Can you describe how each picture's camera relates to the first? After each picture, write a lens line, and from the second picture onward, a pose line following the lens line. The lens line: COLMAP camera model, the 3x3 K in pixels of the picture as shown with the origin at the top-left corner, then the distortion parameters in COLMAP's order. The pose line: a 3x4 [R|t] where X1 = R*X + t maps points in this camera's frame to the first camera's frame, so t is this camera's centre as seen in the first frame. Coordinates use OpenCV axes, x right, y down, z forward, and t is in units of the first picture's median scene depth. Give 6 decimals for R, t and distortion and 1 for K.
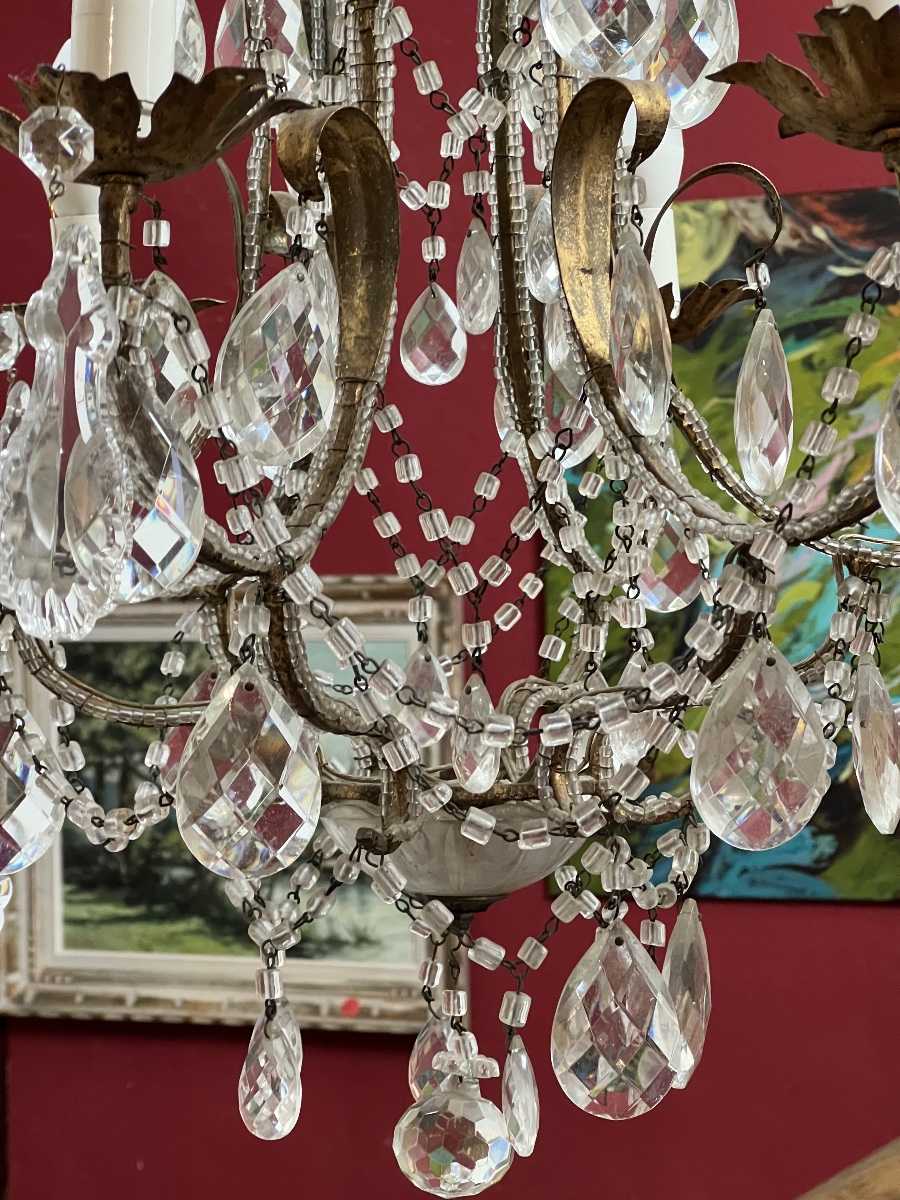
lens RADIAL K [[2680.5, 0, 450.0], [0, 2680.5, 600.0], [0, 0, 1]] dist [0.084777, 0.619783]
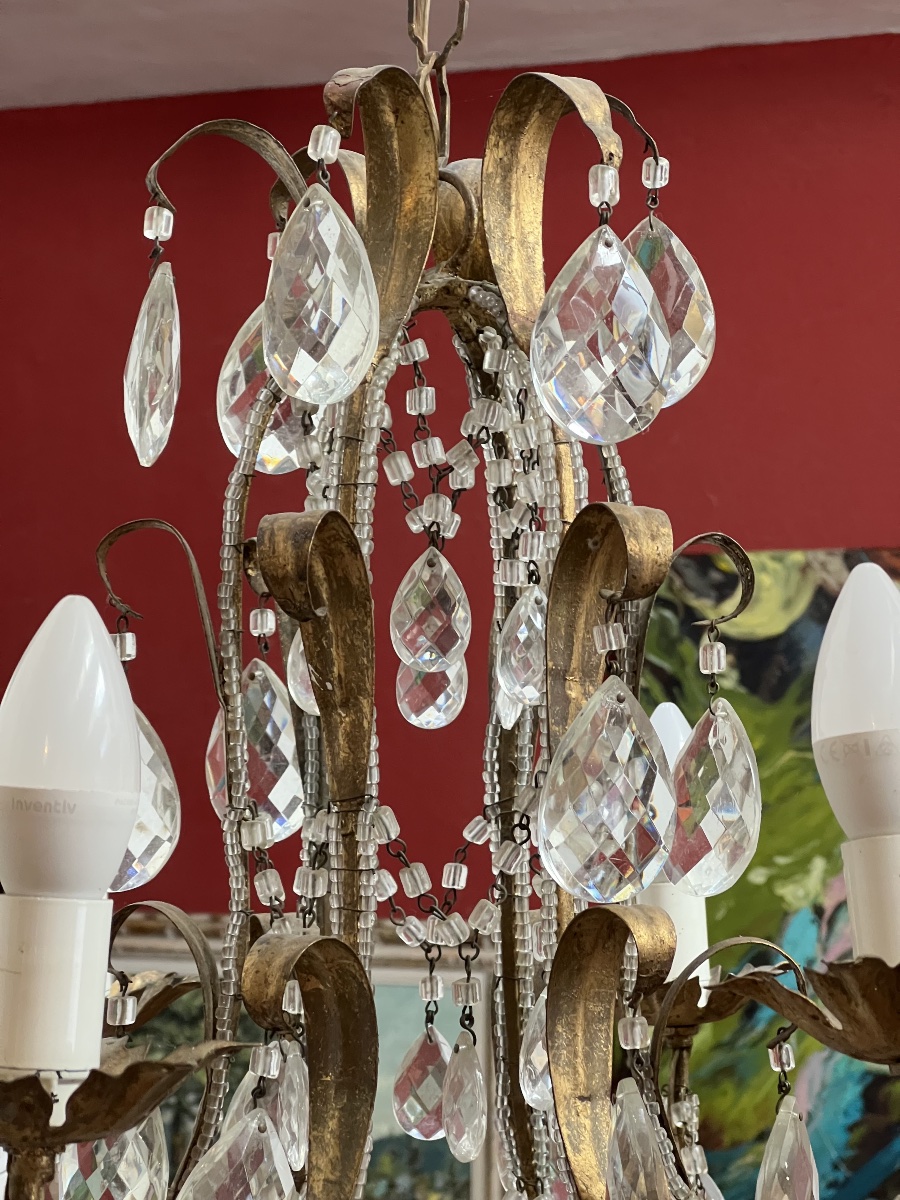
lens RADIAL K [[2680.5, 0, 450.0], [0, 2680.5, 600.0], [0, 0, 1]] dist [0.084777, 0.619783]
pose [[0.999126, 0.024675, -0.033753, 0.031941], [-0.027597, 0.995645, -0.089051, -0.207447], [0.031409, 0.089904, 0.995455, 0.079859]]
